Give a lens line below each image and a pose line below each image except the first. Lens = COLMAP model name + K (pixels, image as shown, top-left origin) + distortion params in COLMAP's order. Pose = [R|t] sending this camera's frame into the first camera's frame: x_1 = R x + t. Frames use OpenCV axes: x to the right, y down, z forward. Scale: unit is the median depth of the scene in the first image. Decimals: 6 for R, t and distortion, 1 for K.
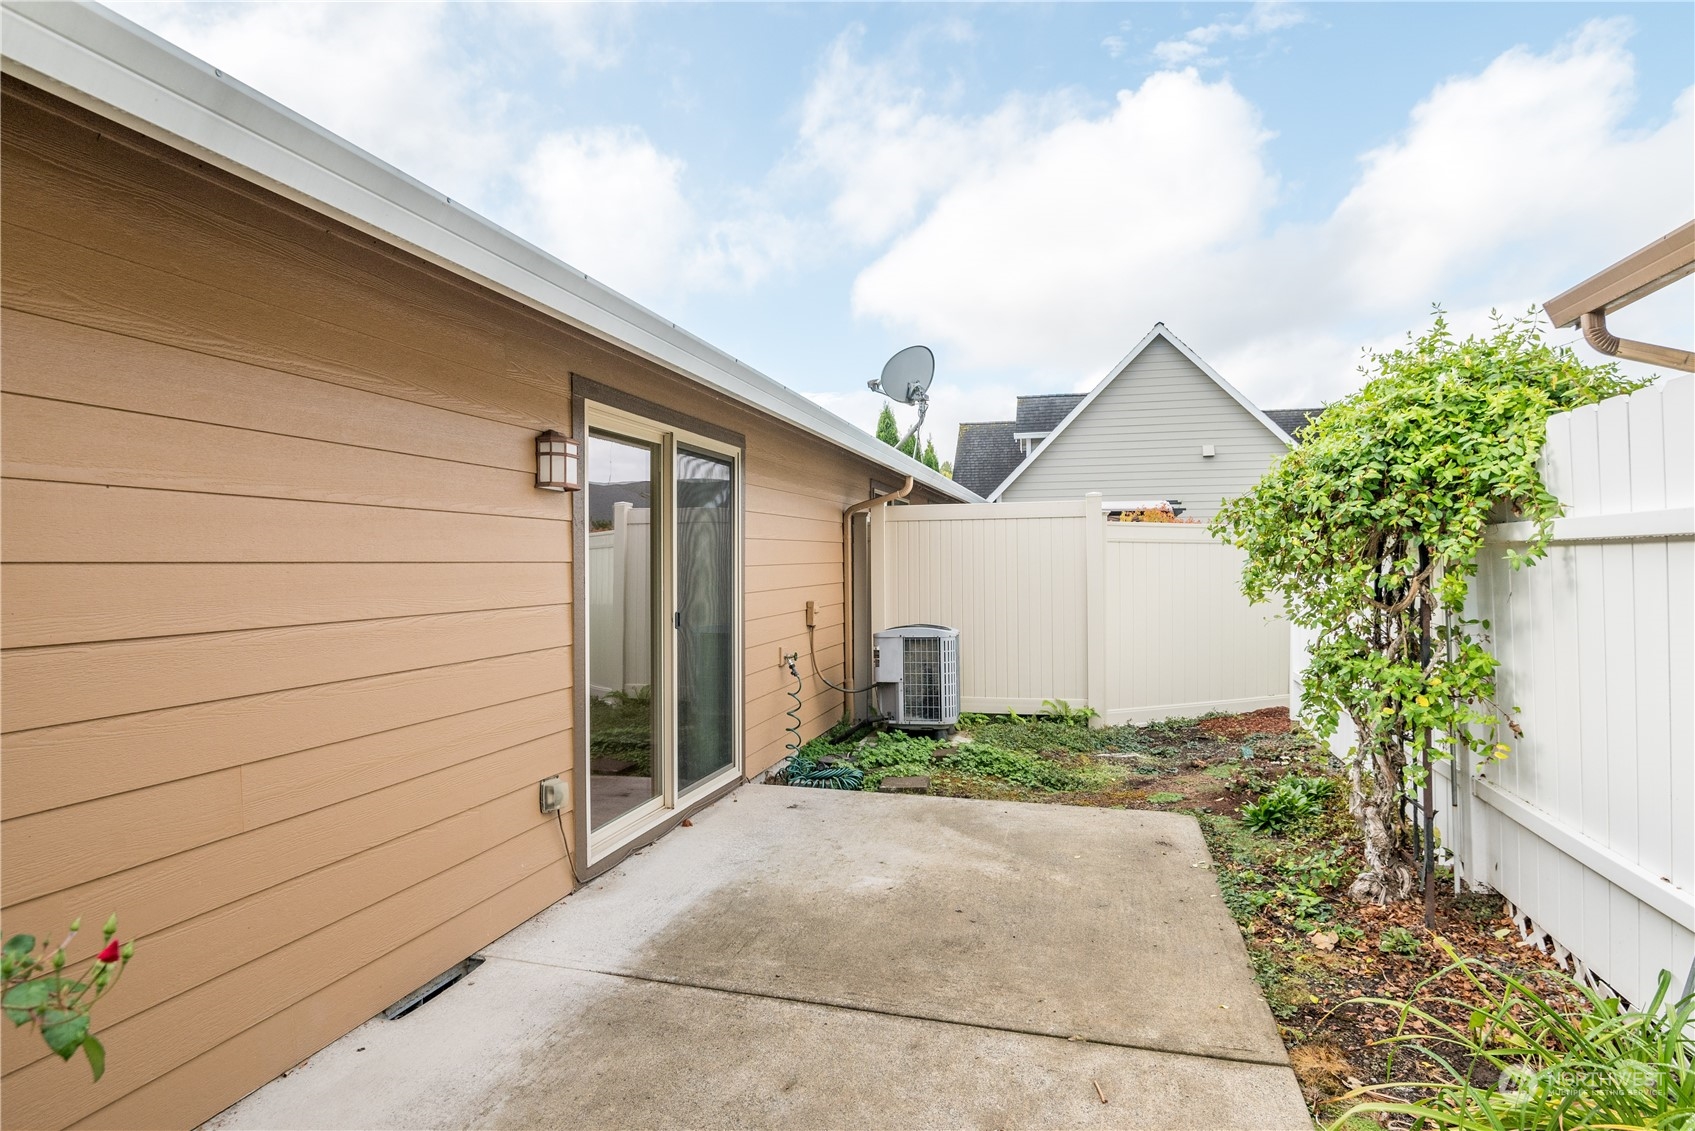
lens RADIAL K [[940.8, 0, 838.4], [0, 940.8, 558.7], [0, 0, 1]] dist [0.001150, -0.017639]
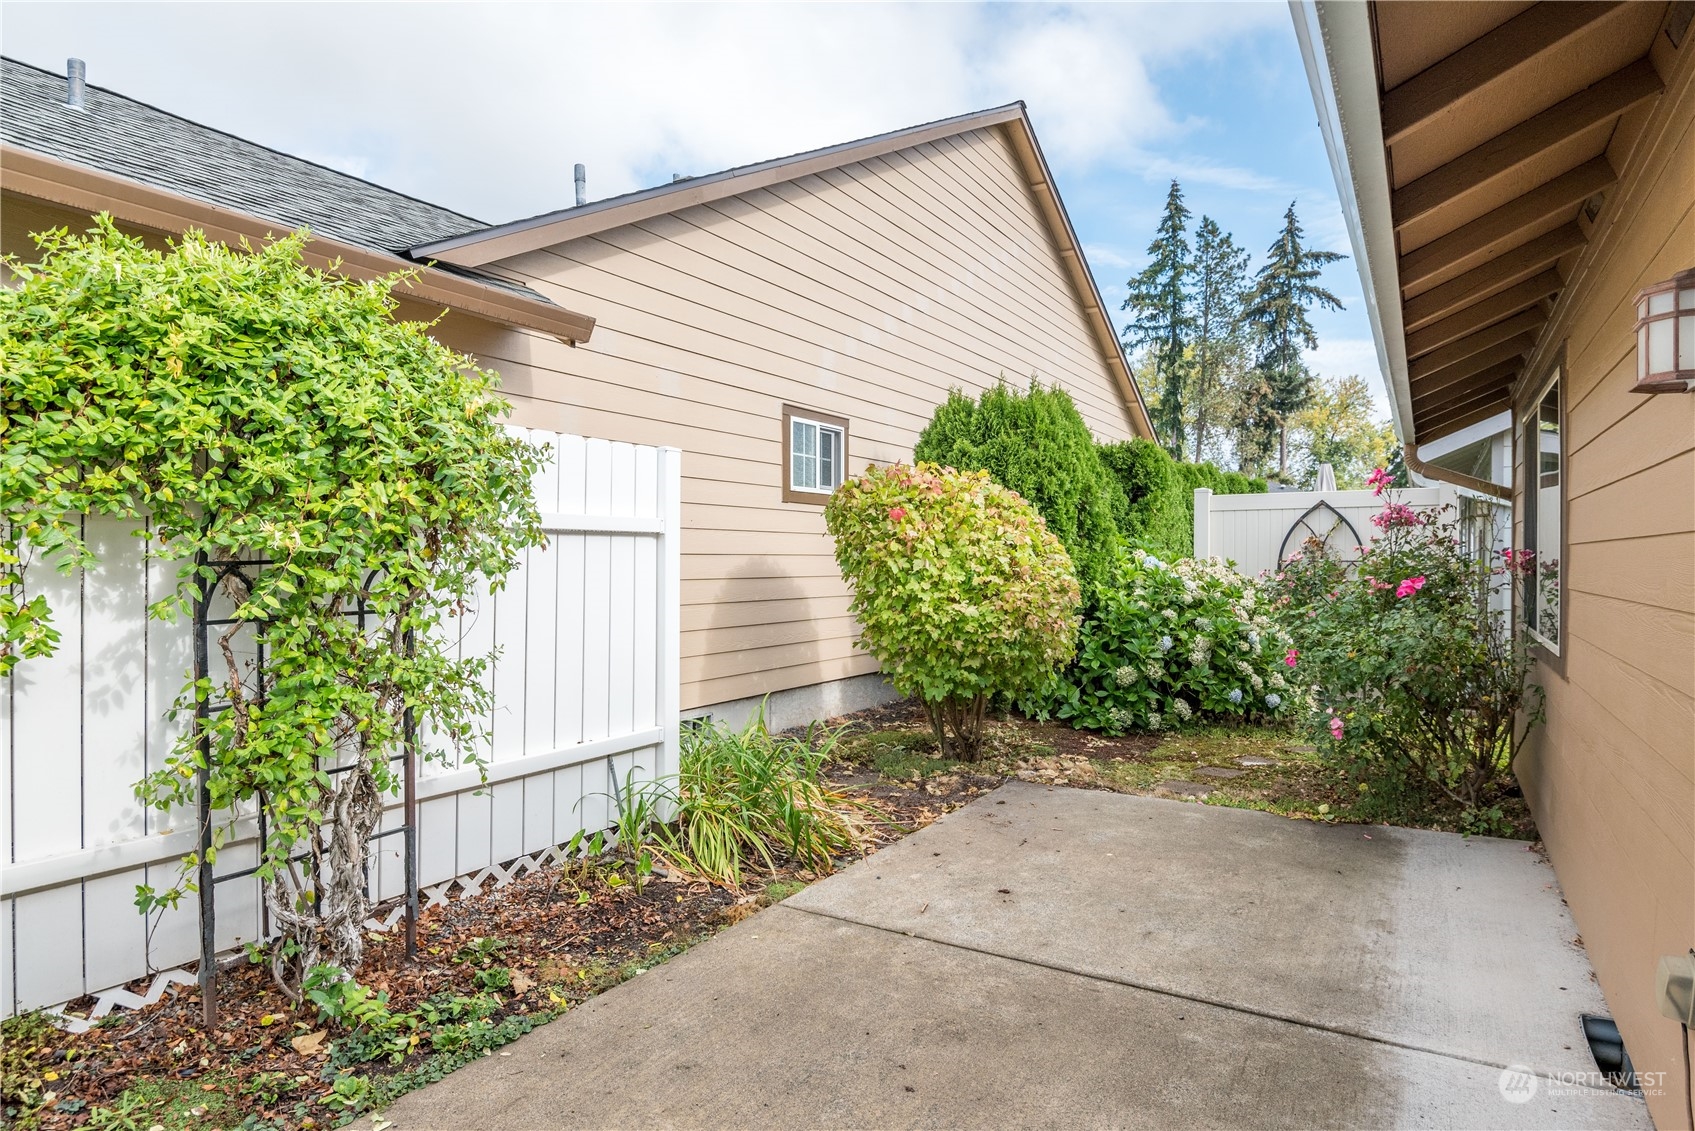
lens RADIAL K [[940.8, 0, 838.4], [0, 940.8, 558.7], [0, 0, 1]] dist [0.001150, -0.017639]
pose [[-0.958742, 0.000435, 0.284276, -0.006340], [-0.000075, 0.999998, -0.001783, 0.018599], [-0.284276, -0.001730, -0.958741, 1.646280]]
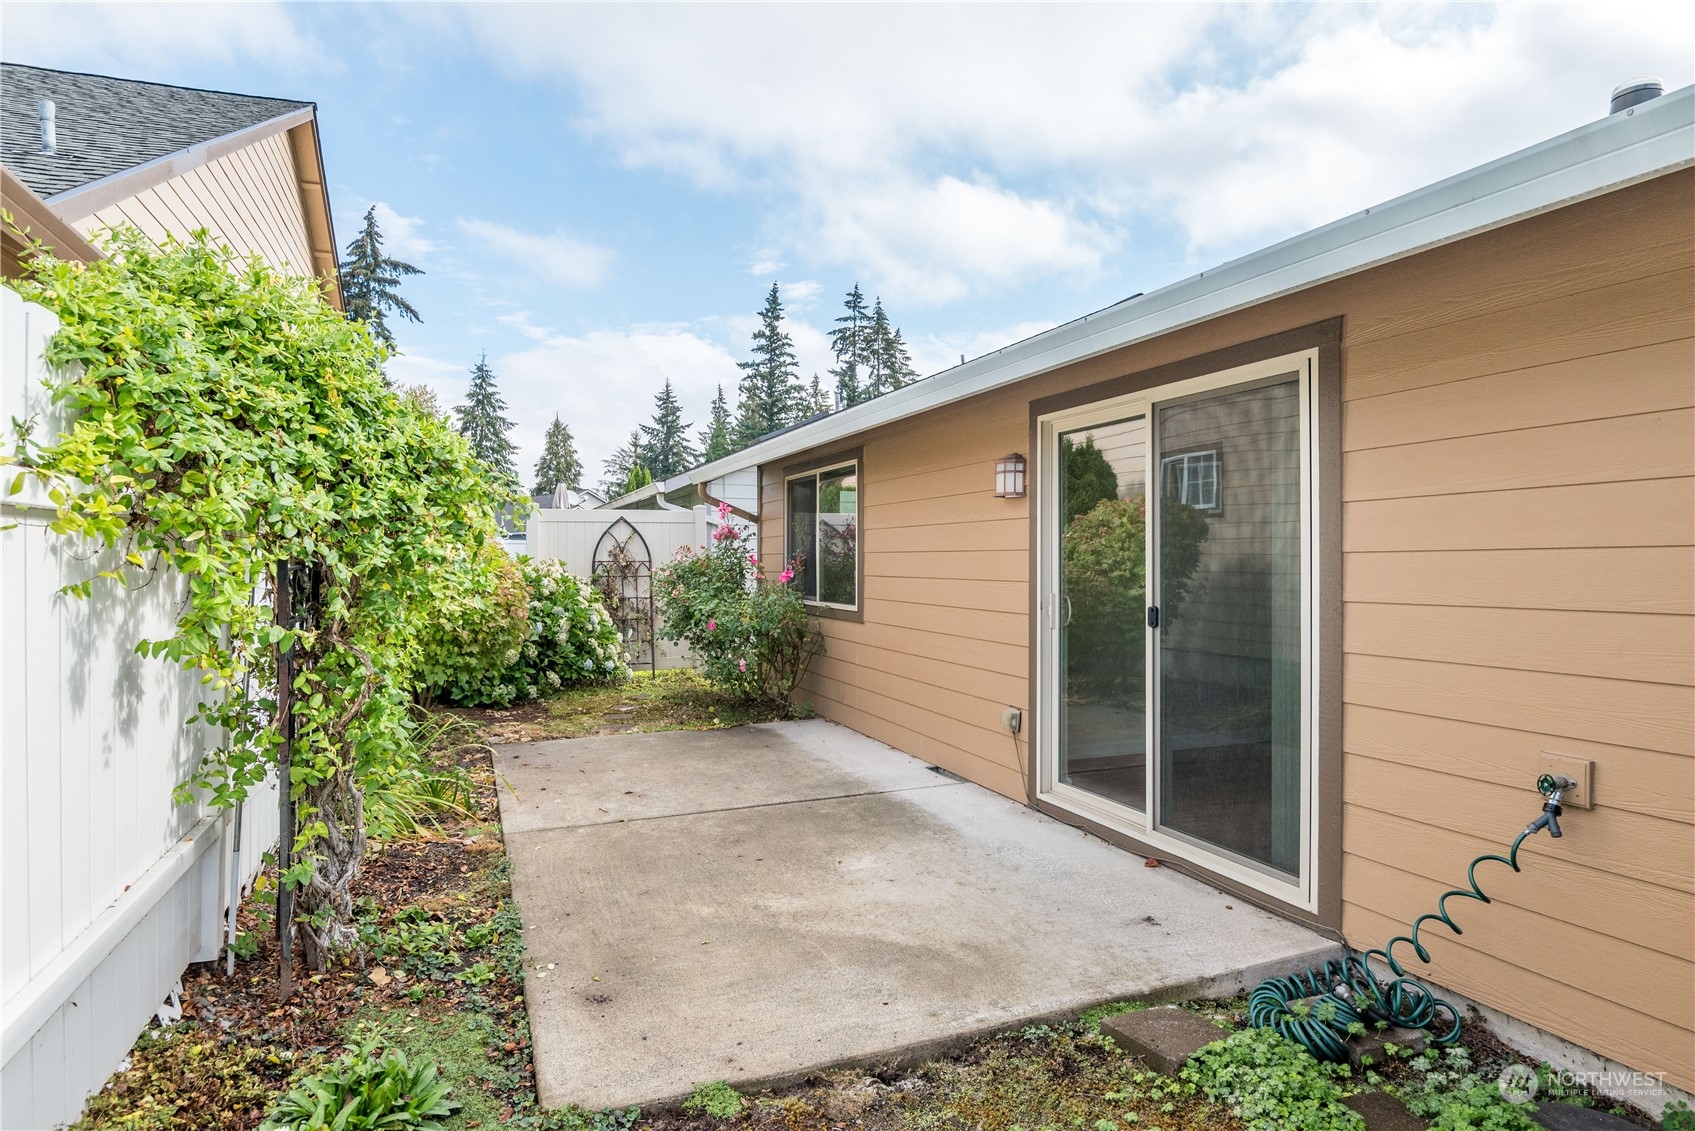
lens RADIAL K [[940.8, 0, 838.4], [0, 940.8, 558.7], [0, 0, 1]] dist [0.001150, -0.017639]
pose [[-0.801548, 0.004487, -0.597914, 0.736340], [0.005352, 0.999986, 0.000329, 0.014498], [0.597906, -0.002936, -0.801561, 1.991398]]
